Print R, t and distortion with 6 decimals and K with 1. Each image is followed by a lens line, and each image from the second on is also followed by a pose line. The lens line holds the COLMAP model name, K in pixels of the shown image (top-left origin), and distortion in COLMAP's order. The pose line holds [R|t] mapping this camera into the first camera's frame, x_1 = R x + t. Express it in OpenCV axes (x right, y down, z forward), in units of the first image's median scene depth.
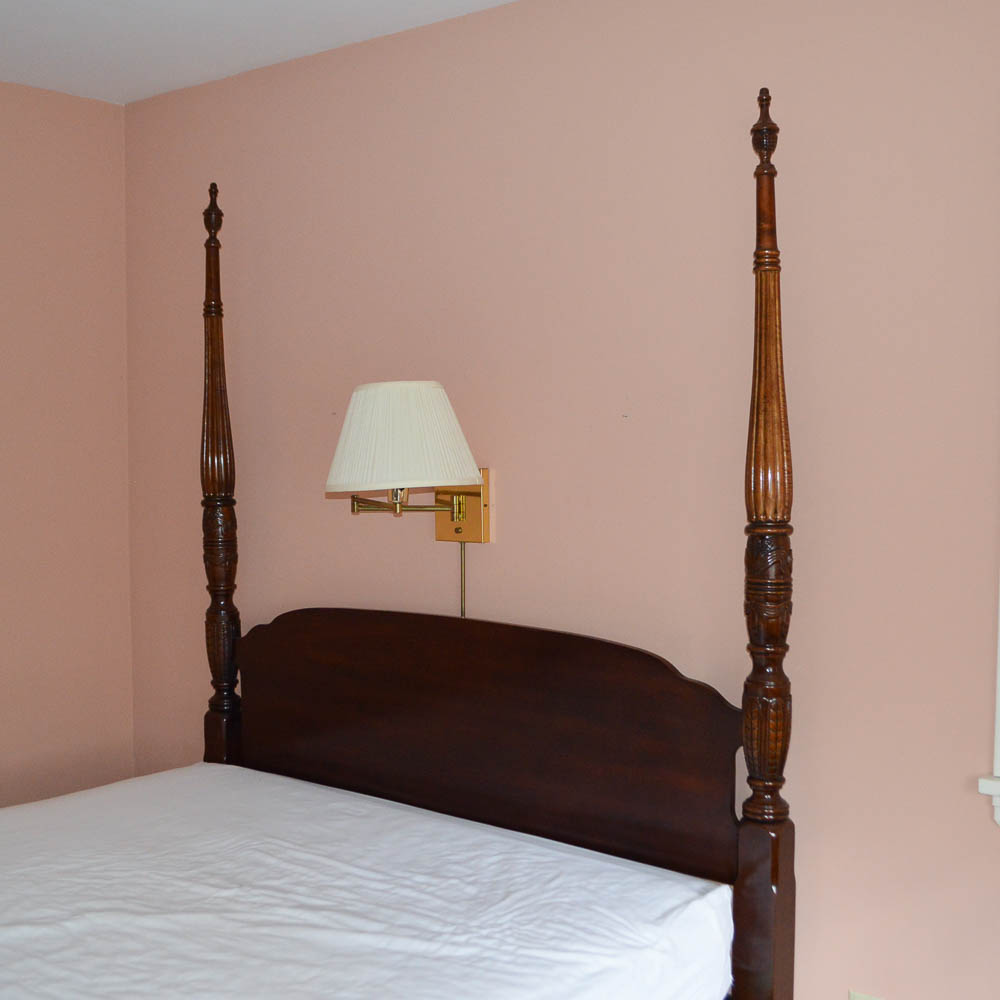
lens RADIAL K [[1400.0, 0, 498.5], [0, 1400.0, 522.7], [0, 0, 1]] dist [-0.106323, -0.021277]
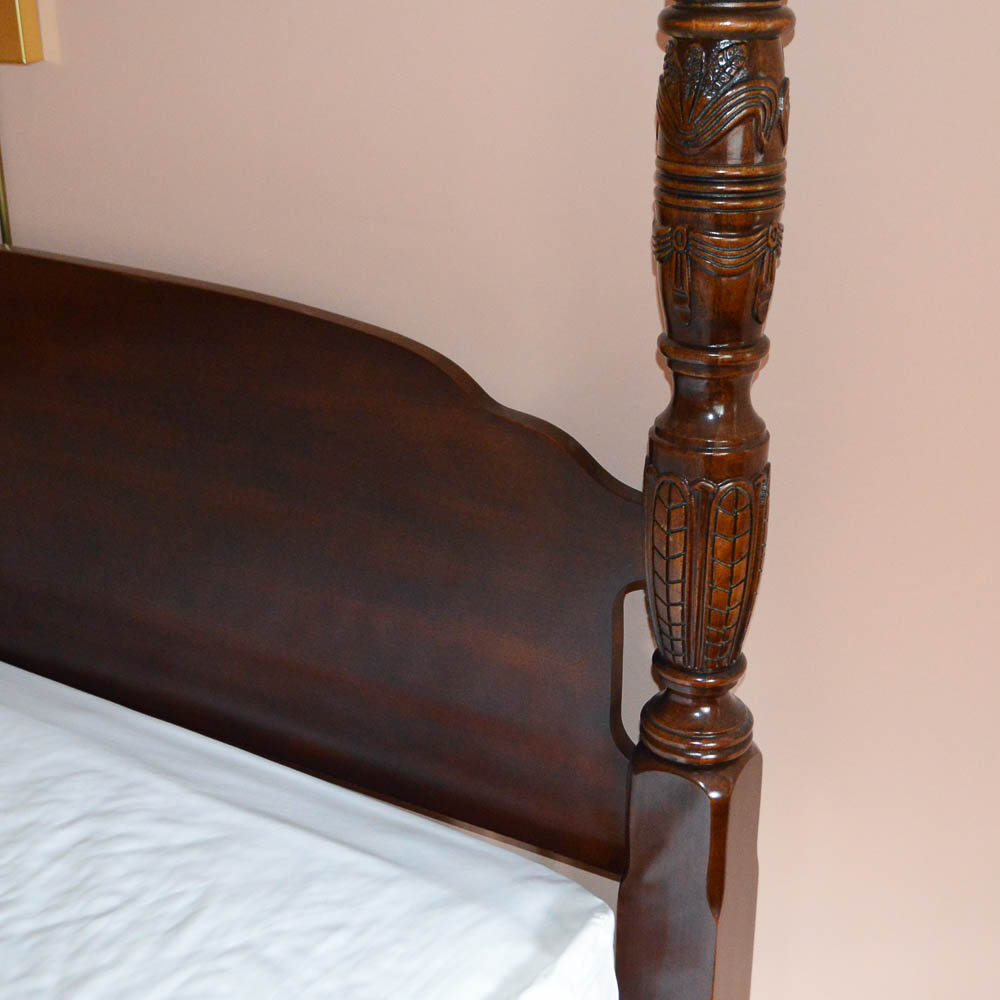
lens RADIAL K [[1485.6, 0, 500.0], [0, 1485.6, 500.0], [0, 0, 1]] dist [-0.027264, -0.069837]
pose [[0.992724, -0.049121, 0.109940, 0.089932], [0.012882, 0.951097, 0.308625, 0.003900], [-0.119724, -0.304963, 0.944809, 0.615992]]
